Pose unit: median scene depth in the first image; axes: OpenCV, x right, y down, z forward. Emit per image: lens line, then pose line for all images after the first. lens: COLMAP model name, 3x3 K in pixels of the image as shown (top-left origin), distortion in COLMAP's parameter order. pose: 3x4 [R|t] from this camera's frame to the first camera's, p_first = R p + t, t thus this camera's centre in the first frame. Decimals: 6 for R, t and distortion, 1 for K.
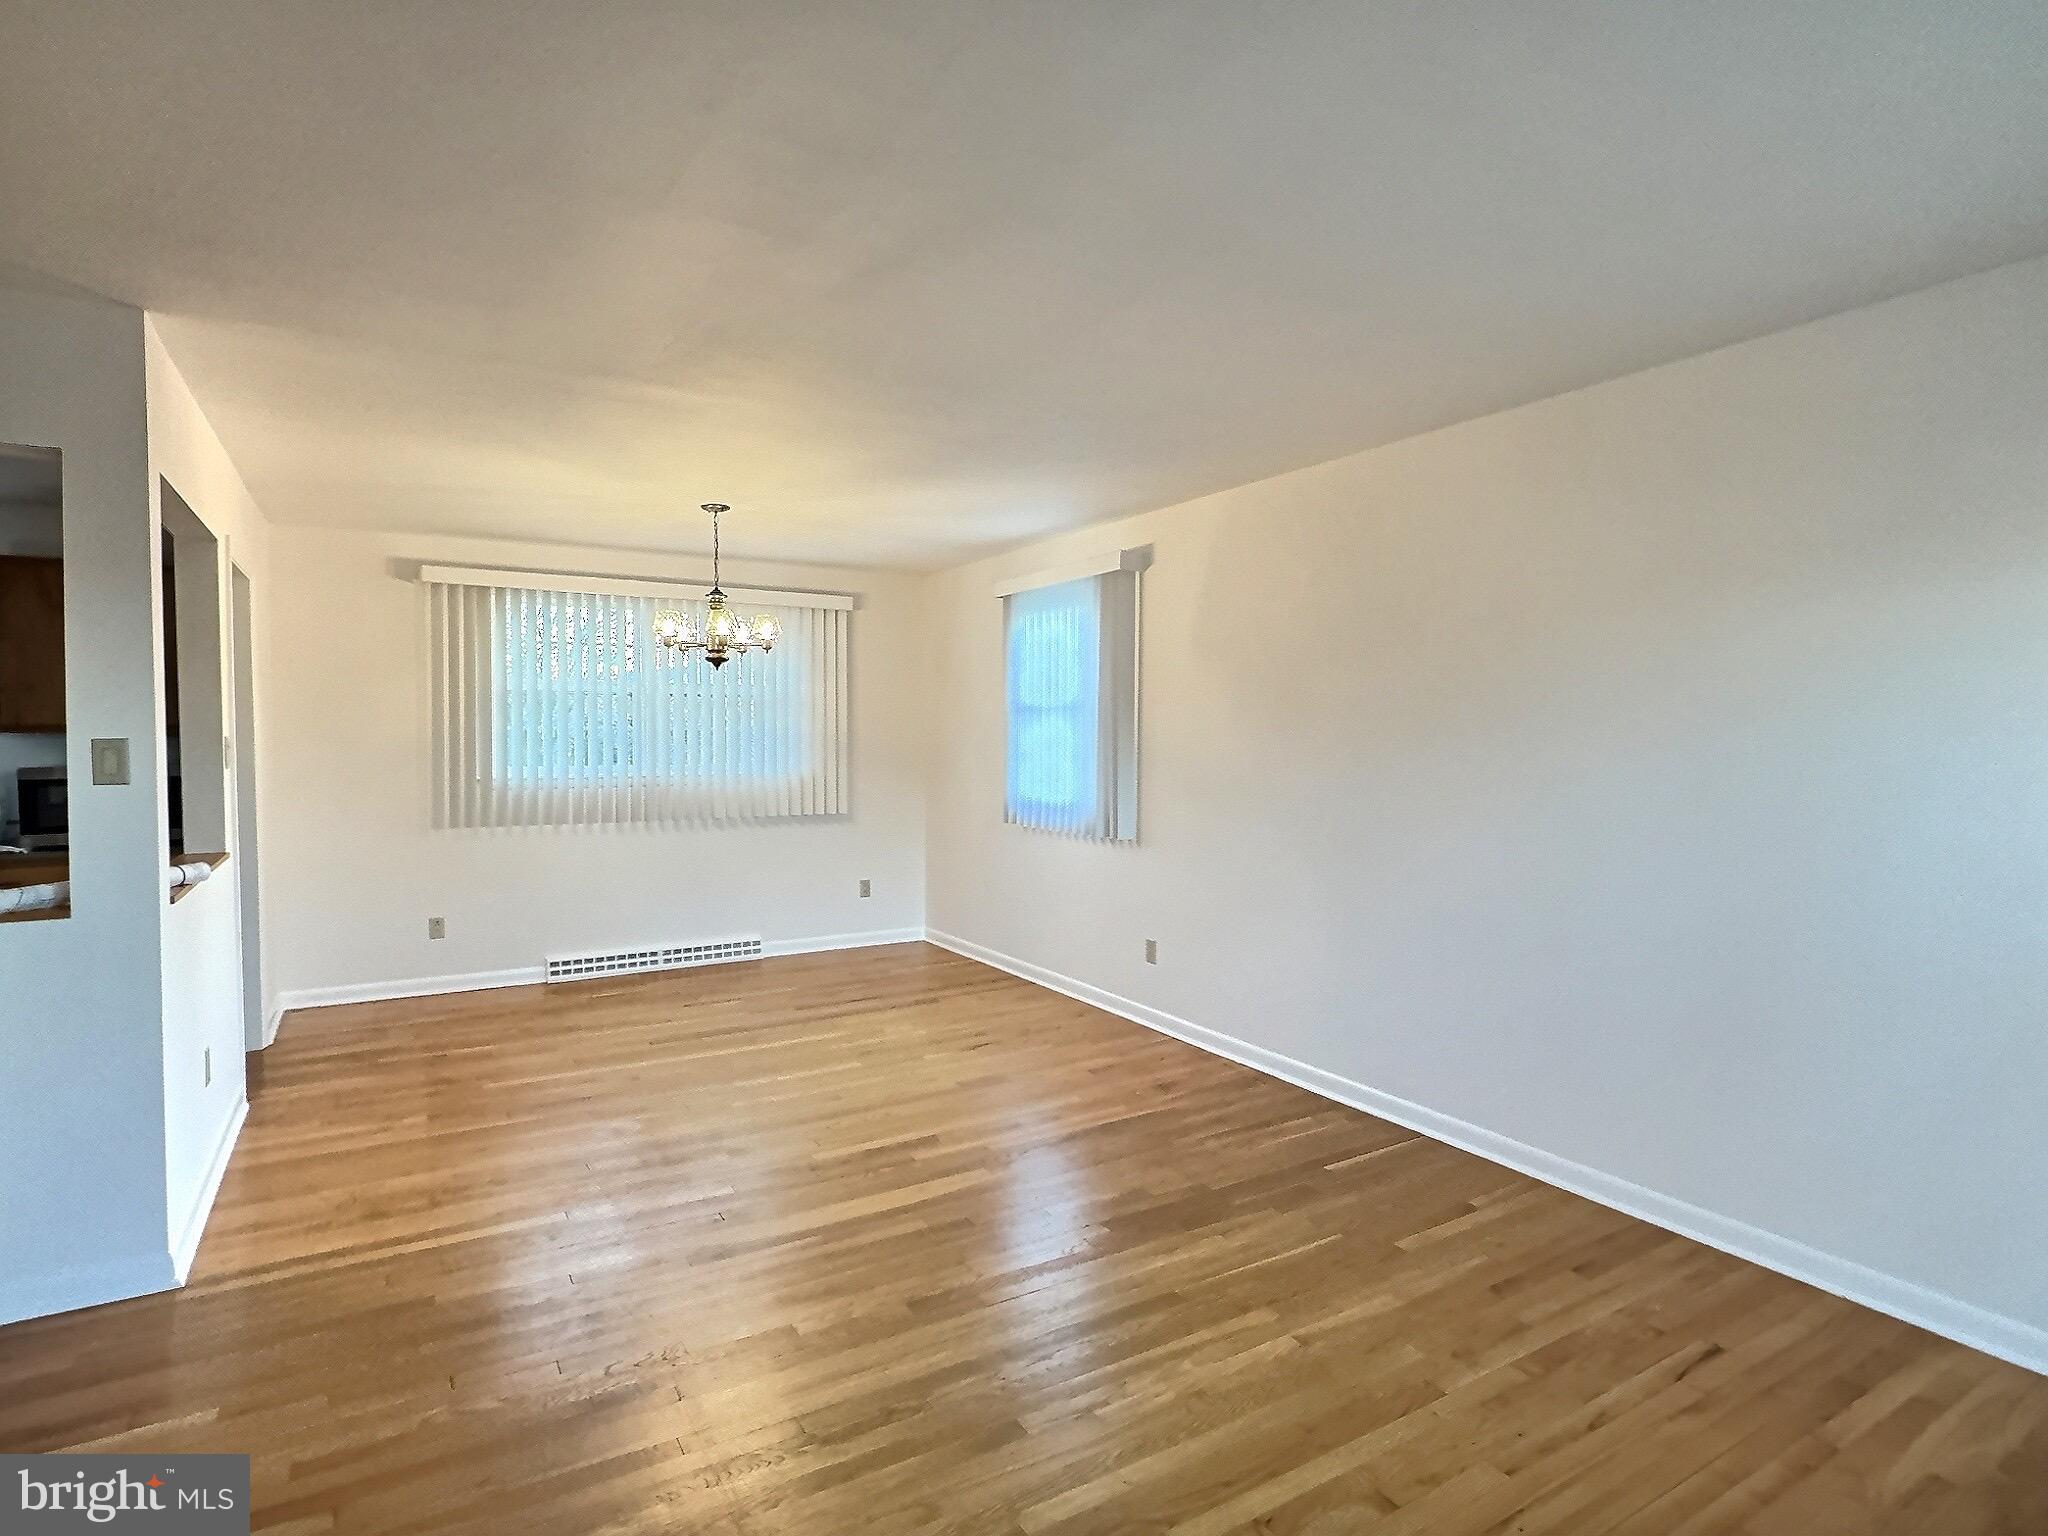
lens RADIAL K [[1045.5, 0, 1018.4], [0, 1045.5, 760.3], [0, 0, 1]] dist [-0.000526, 0.001097]
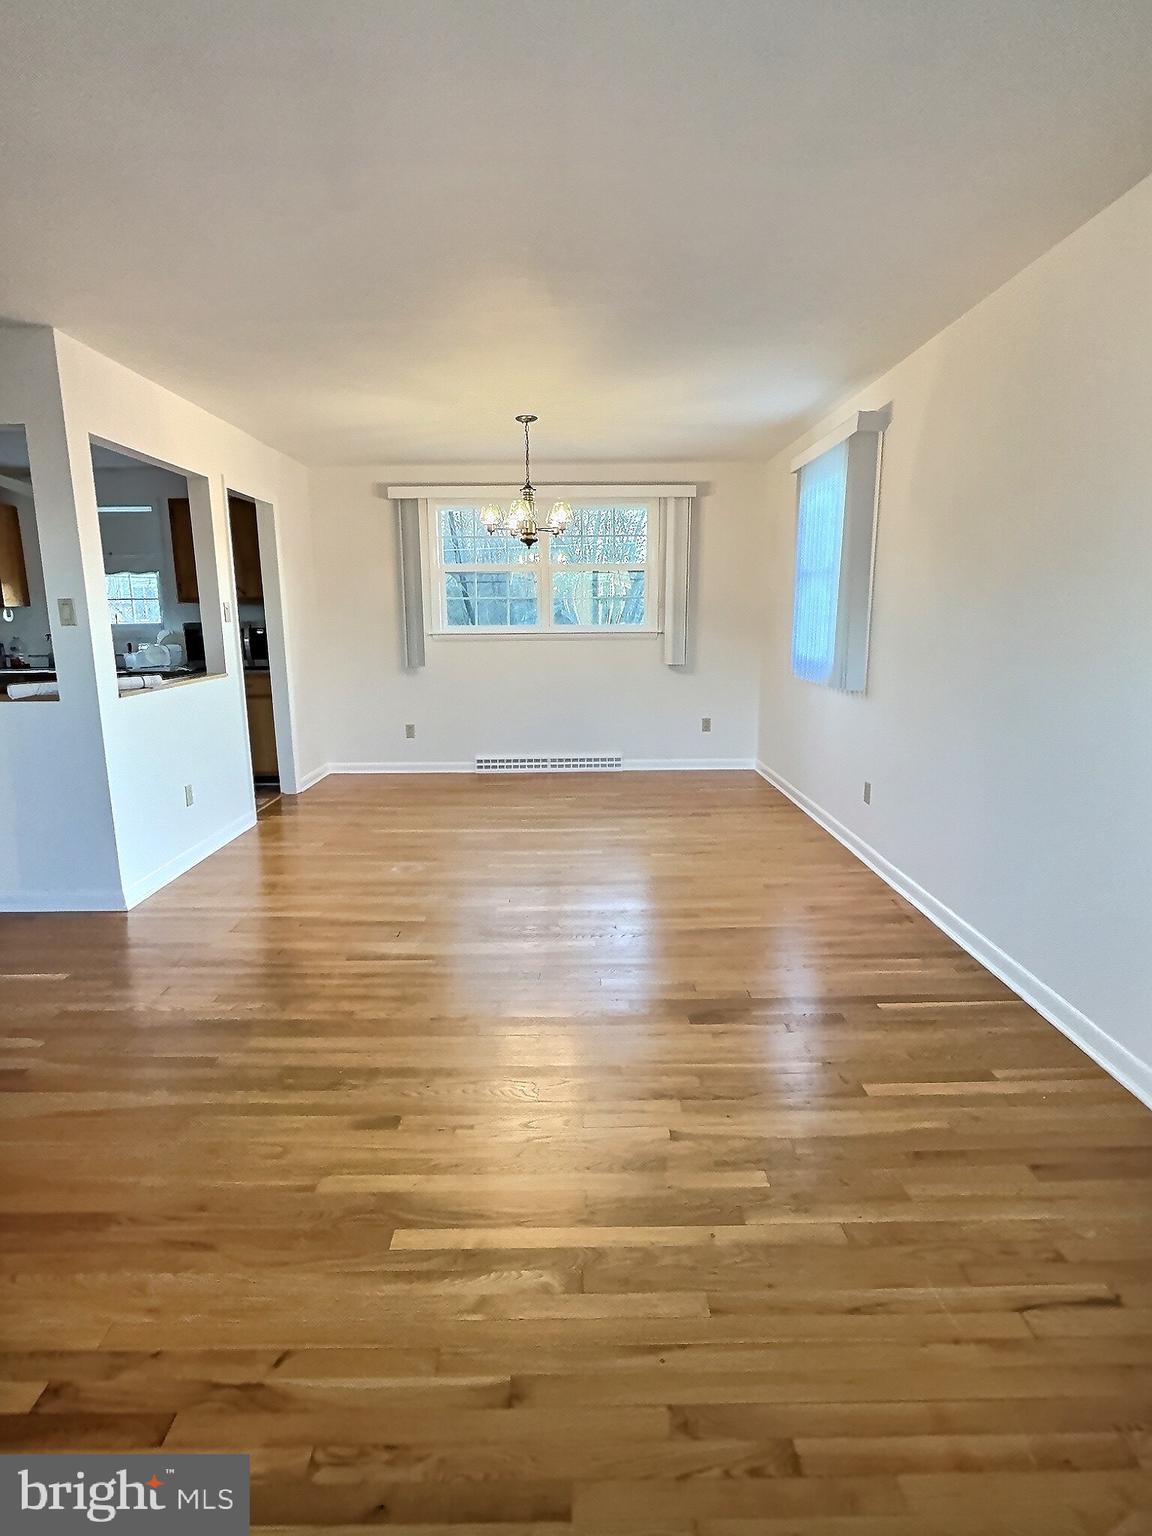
lens RADIAL K [[784.1, 0, 578.4], [0, 784.1, 763.8], [0, 0, 1]] dist [-0.000526, 0.001097]
pose [[0.866233, 0.086527, -0.492092, 0.276437], [-0.002869, 0.985736, 0.168276, 0.014071], [0.499633, -0.144355, 0.854125, 0.148125]]
